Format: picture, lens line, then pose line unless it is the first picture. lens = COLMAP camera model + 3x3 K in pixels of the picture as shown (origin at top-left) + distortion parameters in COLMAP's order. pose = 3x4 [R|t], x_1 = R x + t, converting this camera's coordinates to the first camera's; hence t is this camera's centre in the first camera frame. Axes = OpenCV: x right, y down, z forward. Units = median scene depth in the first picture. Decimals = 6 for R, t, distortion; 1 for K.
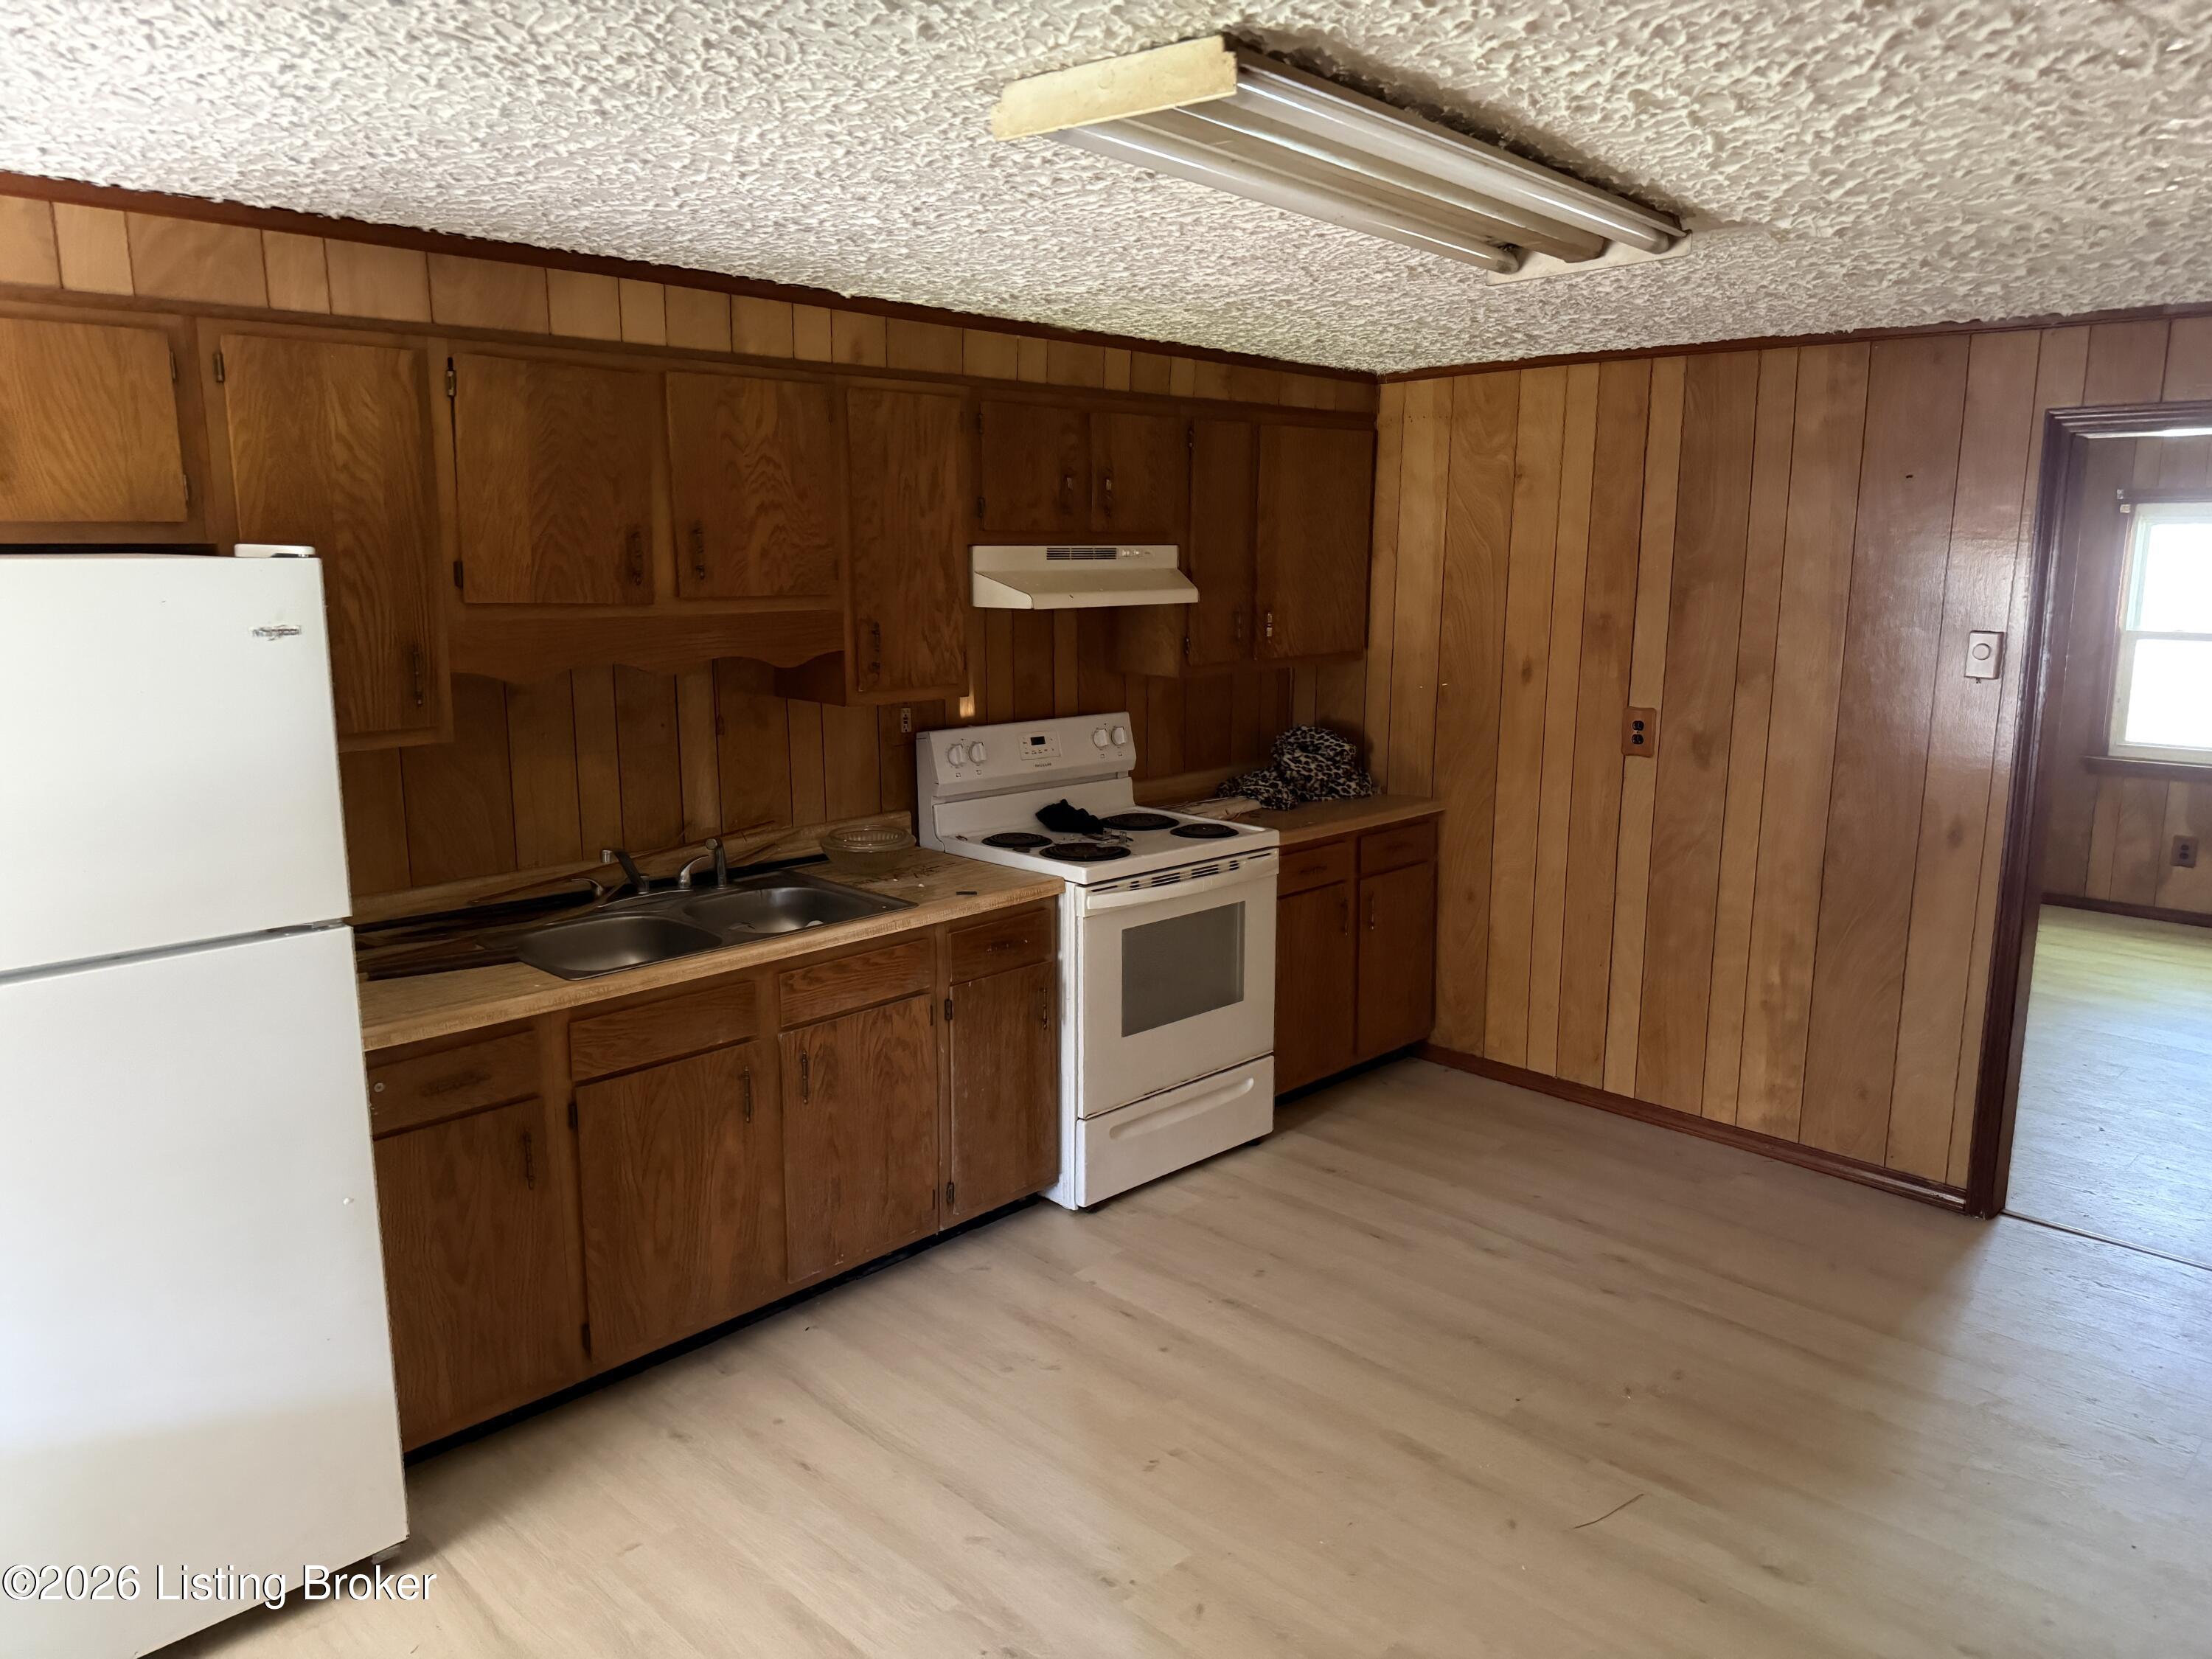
lens RADIAL K [[1476.2, 0, 1106.0], [0, 1476.2, 829.5], [0, 0, 1]] dist [0.002231, -0.000722]
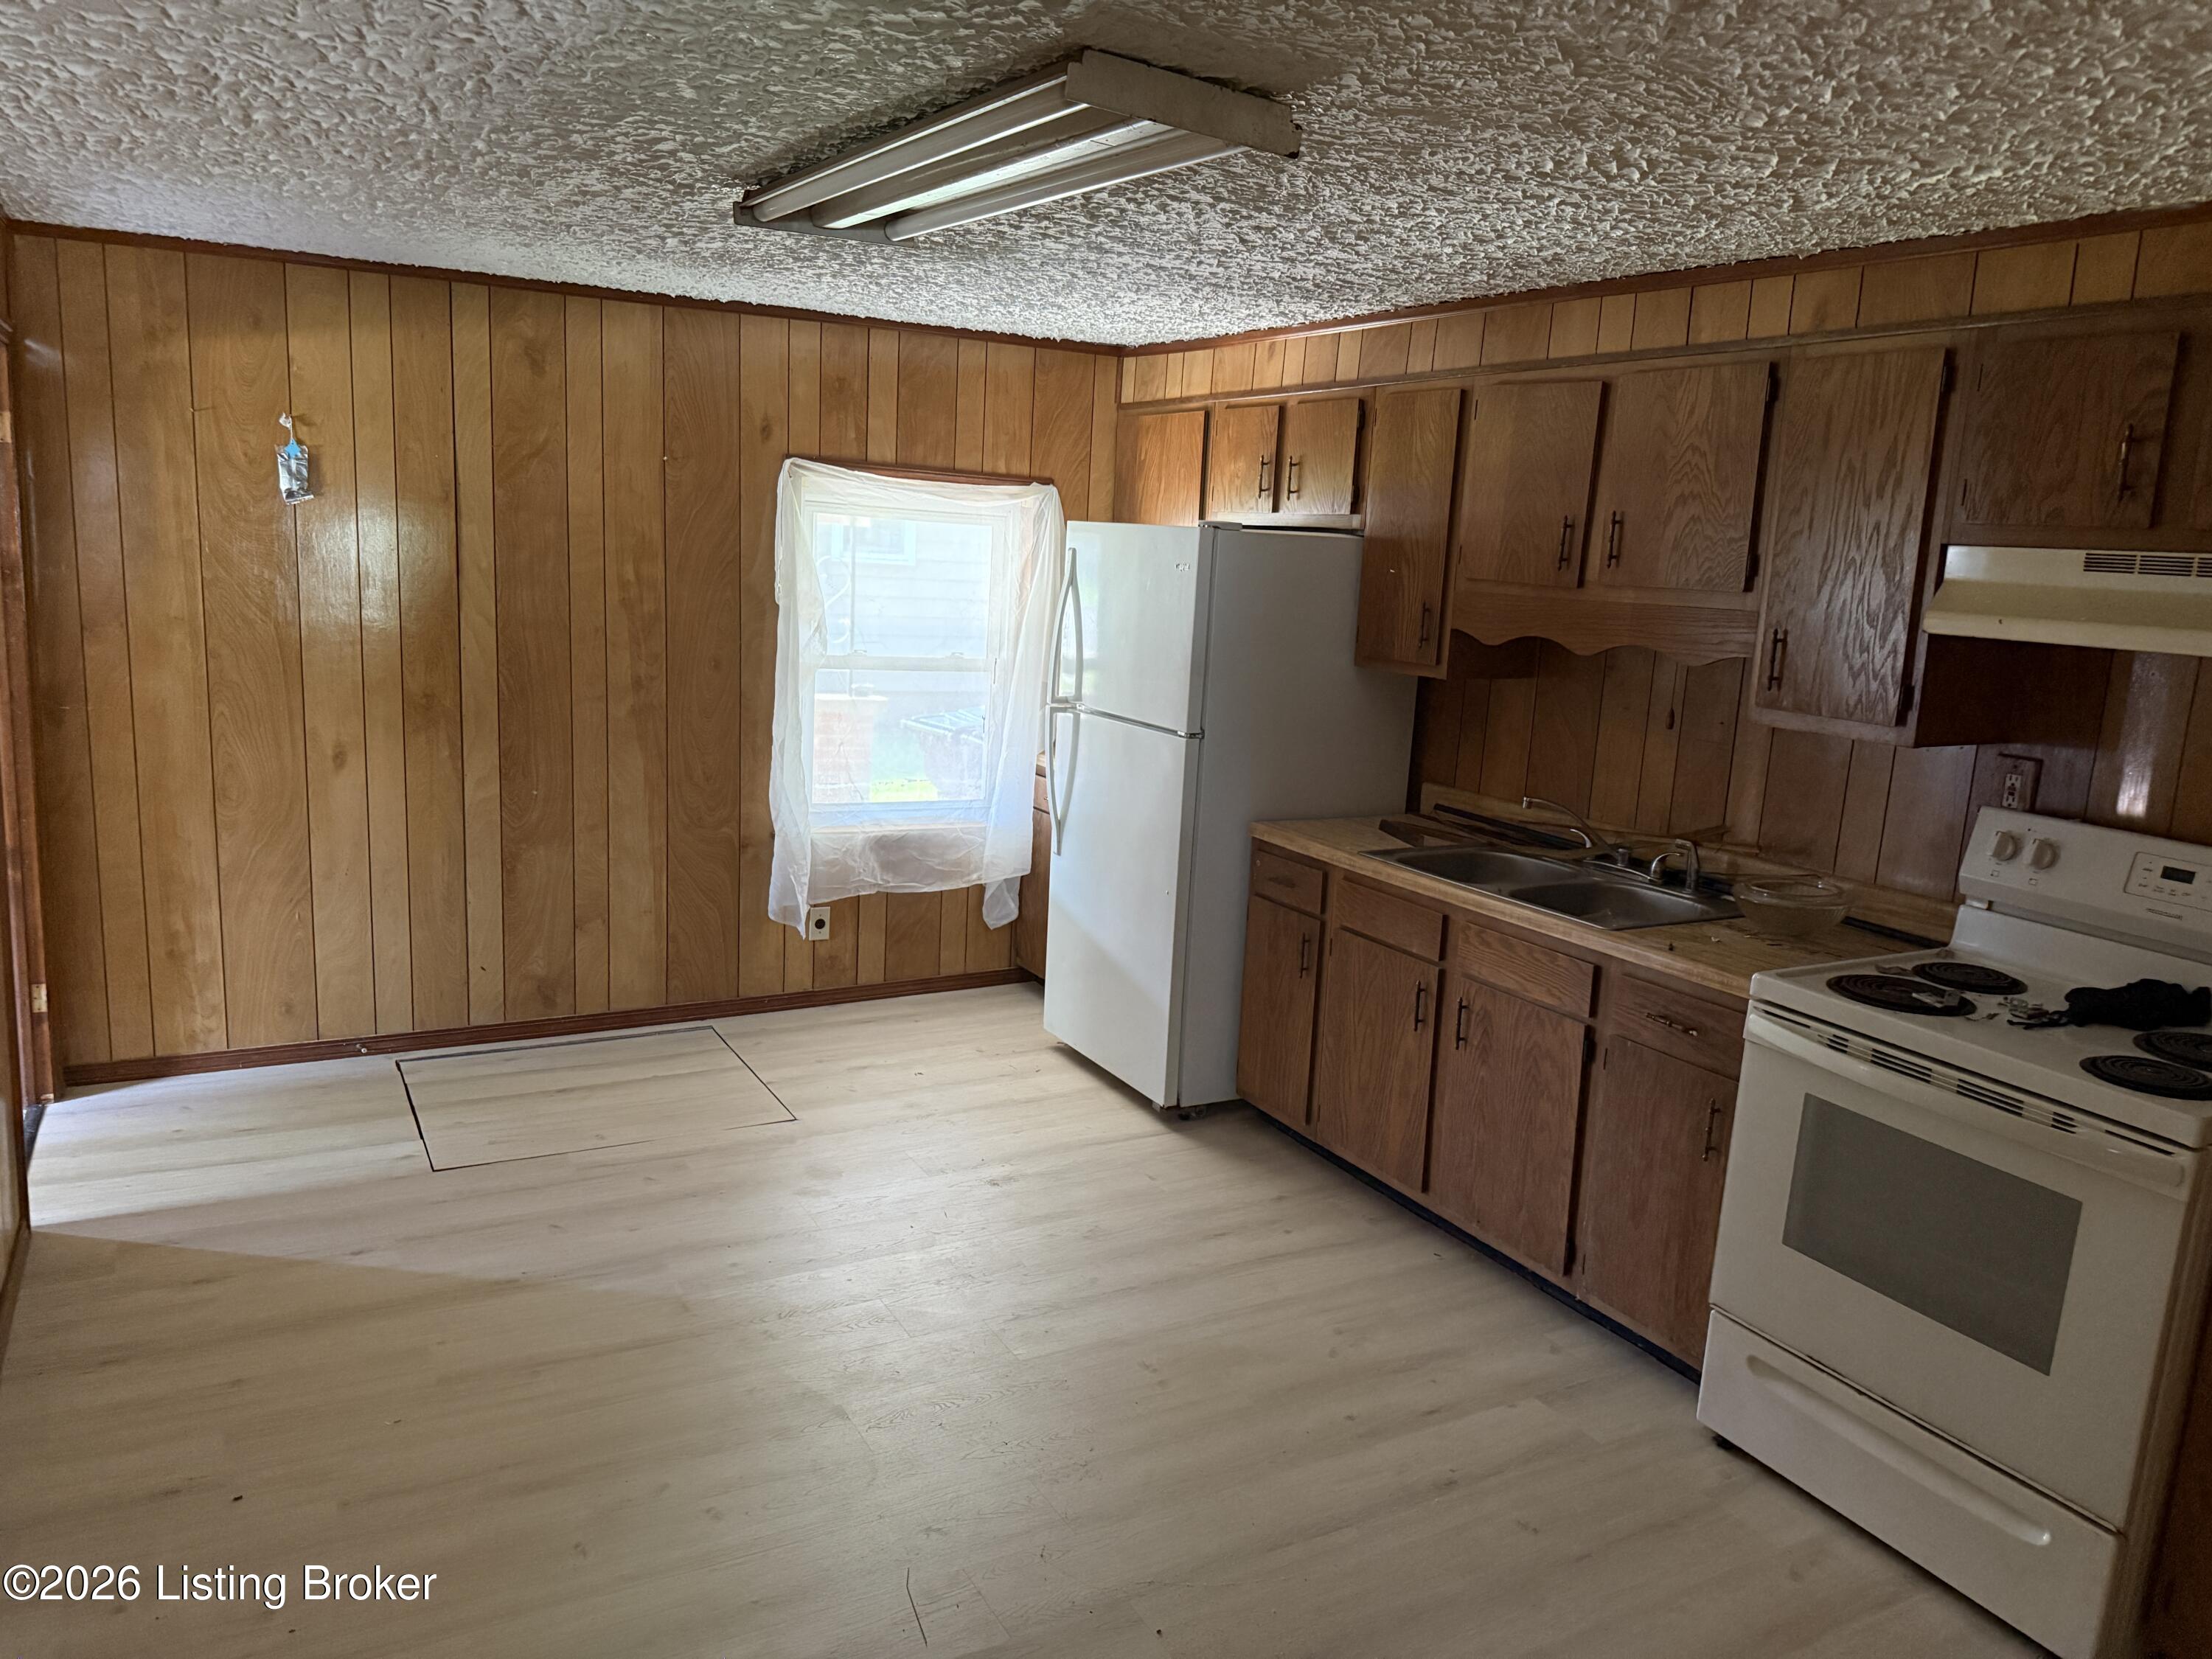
lens RADIAL K [[1562.4, 0, 1106.0], [0, 1562.4, 829.5], [0, 0, 1]] dist [0.001915, -0.098549]
pose [[-0.302102, 0.160724, -0.939629, 0.846628], [-0.216267, 0.948428, 0.231761, -0.160120], [0.928420, 0.273226, -0.251763, 0.926577]]
